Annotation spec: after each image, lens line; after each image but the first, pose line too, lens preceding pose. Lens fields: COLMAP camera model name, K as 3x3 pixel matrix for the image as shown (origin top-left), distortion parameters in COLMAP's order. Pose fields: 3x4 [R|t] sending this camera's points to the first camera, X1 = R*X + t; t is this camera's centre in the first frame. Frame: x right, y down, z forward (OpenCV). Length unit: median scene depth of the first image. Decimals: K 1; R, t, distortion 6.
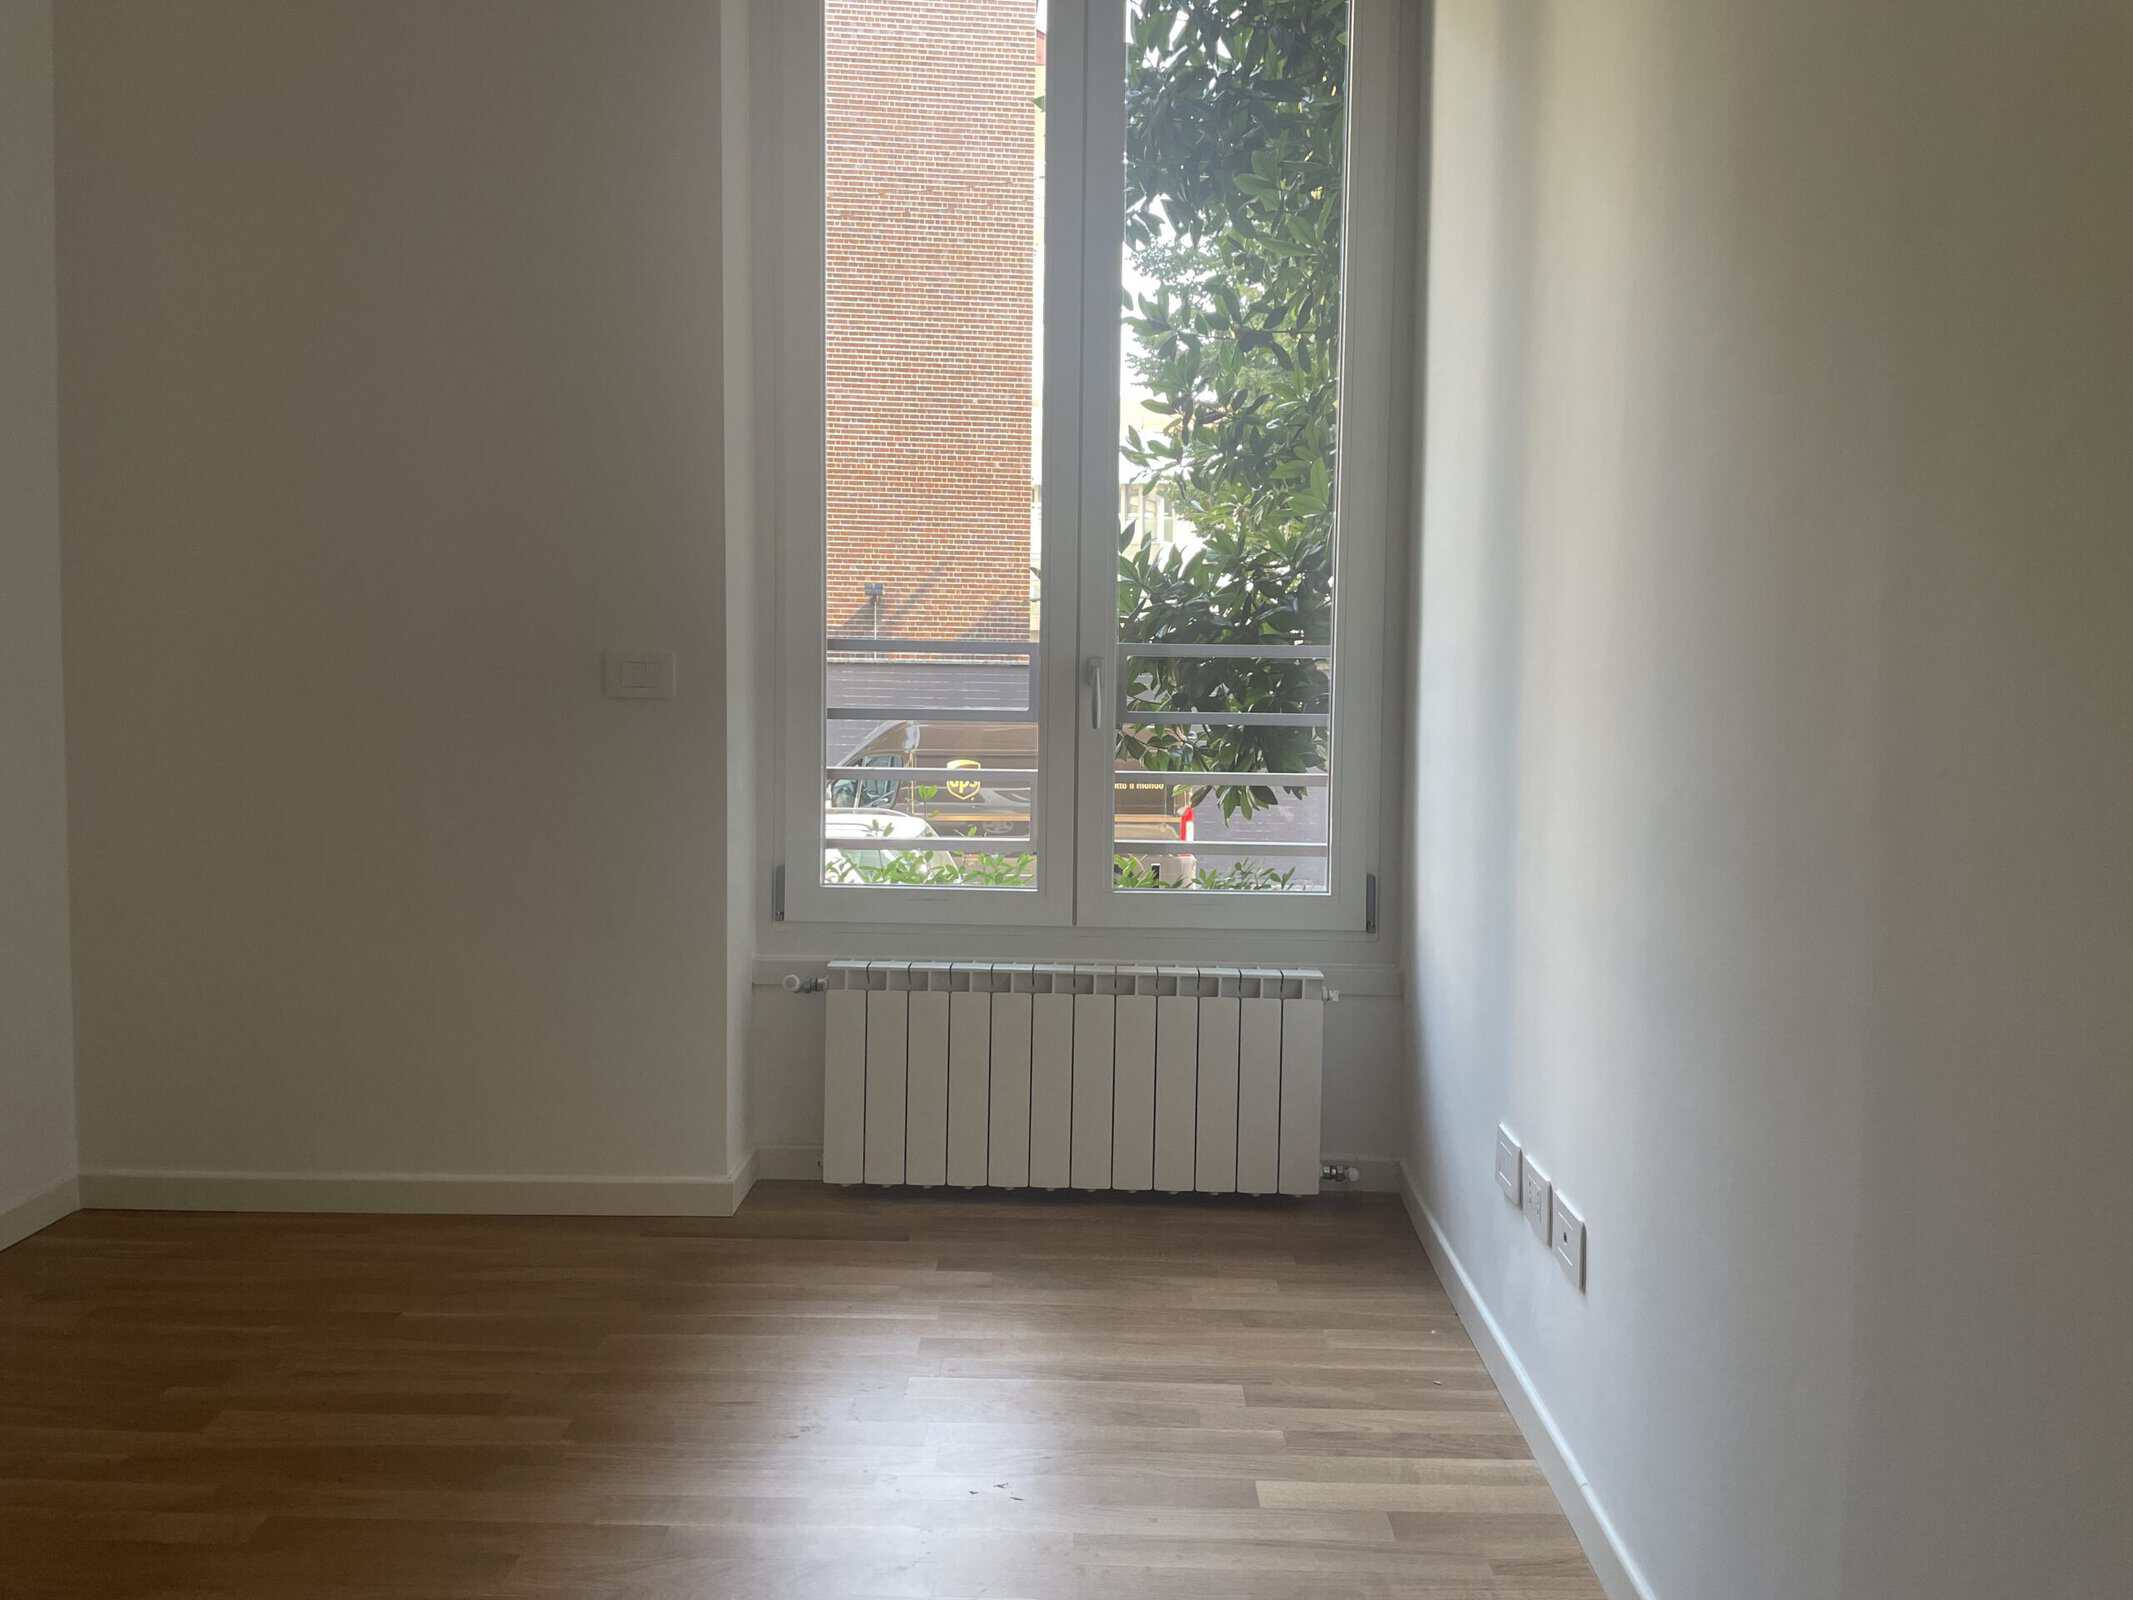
lens RADIAL K [[1618.1, 0, 1076.9], [0, 1618.1, 780.1], [0, 0, 1]] dist [0.089500, -0.127584]
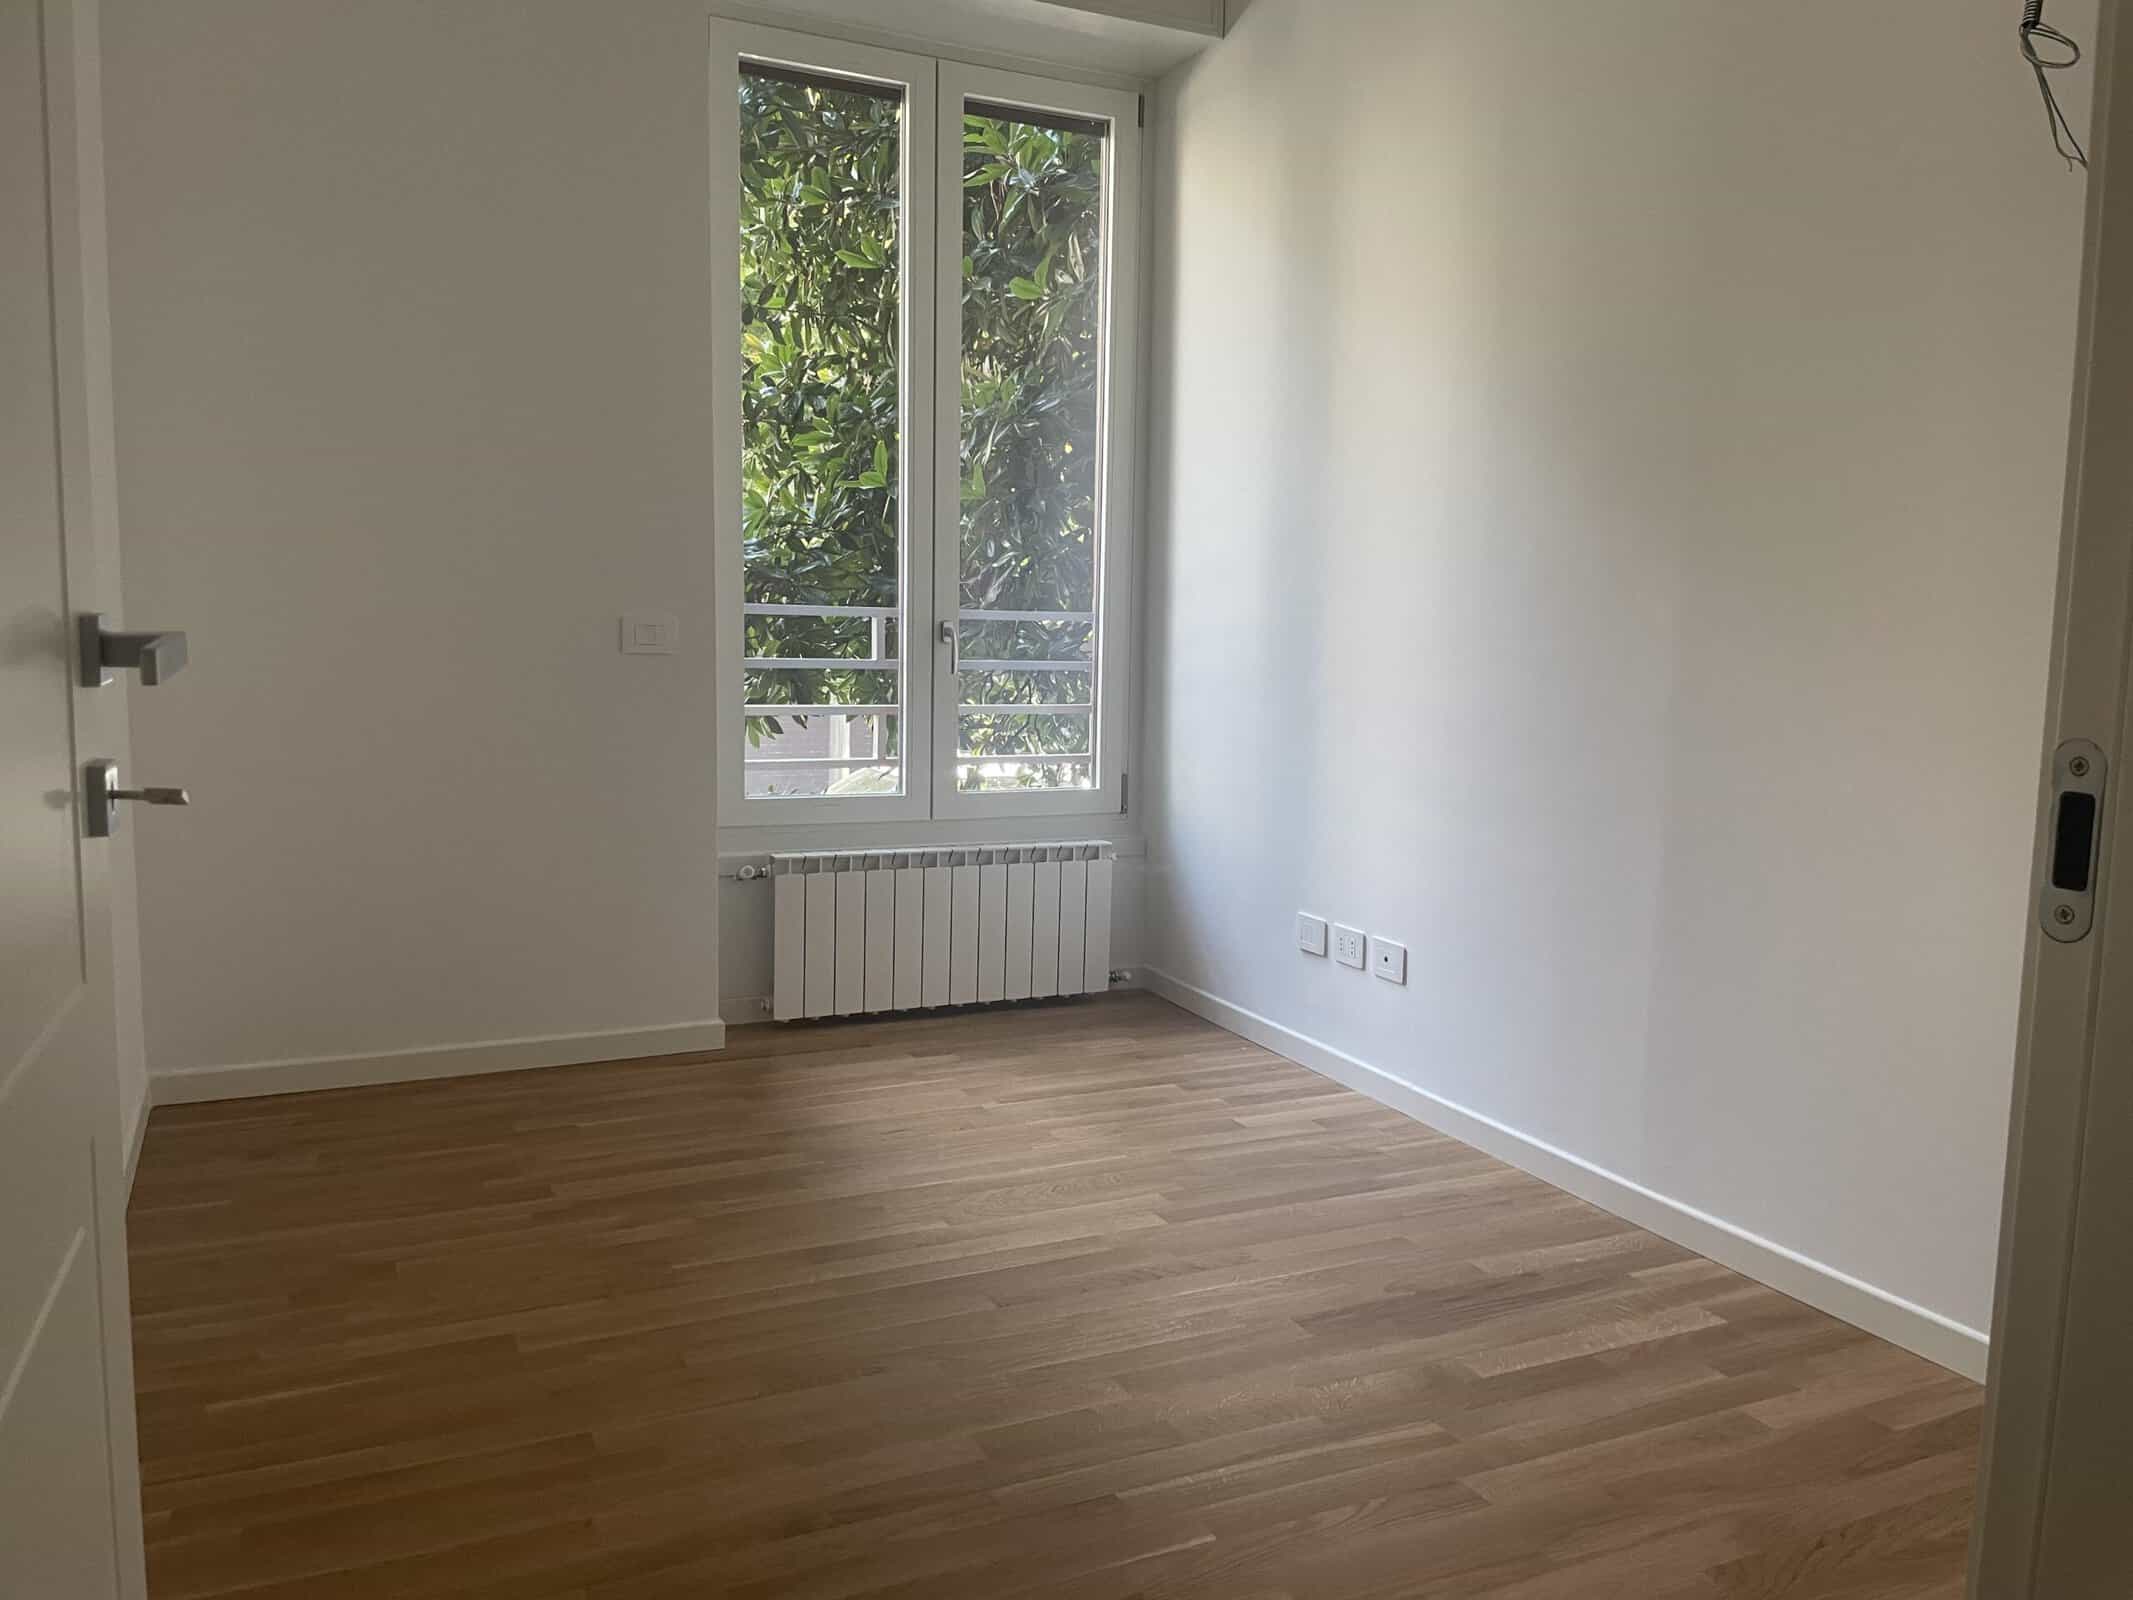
lens RADIAL K [[1618.1, 0, 1076.9], [0, 1618.1, 780.1], [0, 0, 1]] dist [0.089500, -0.127584]
pose [[0.894992, -0.039211, 0.444355, -0.534964], [0.019975, 0.998653, 0.047892, -0.006424], [-0.445634, -0.033987, 0.894570, -0.297545]]
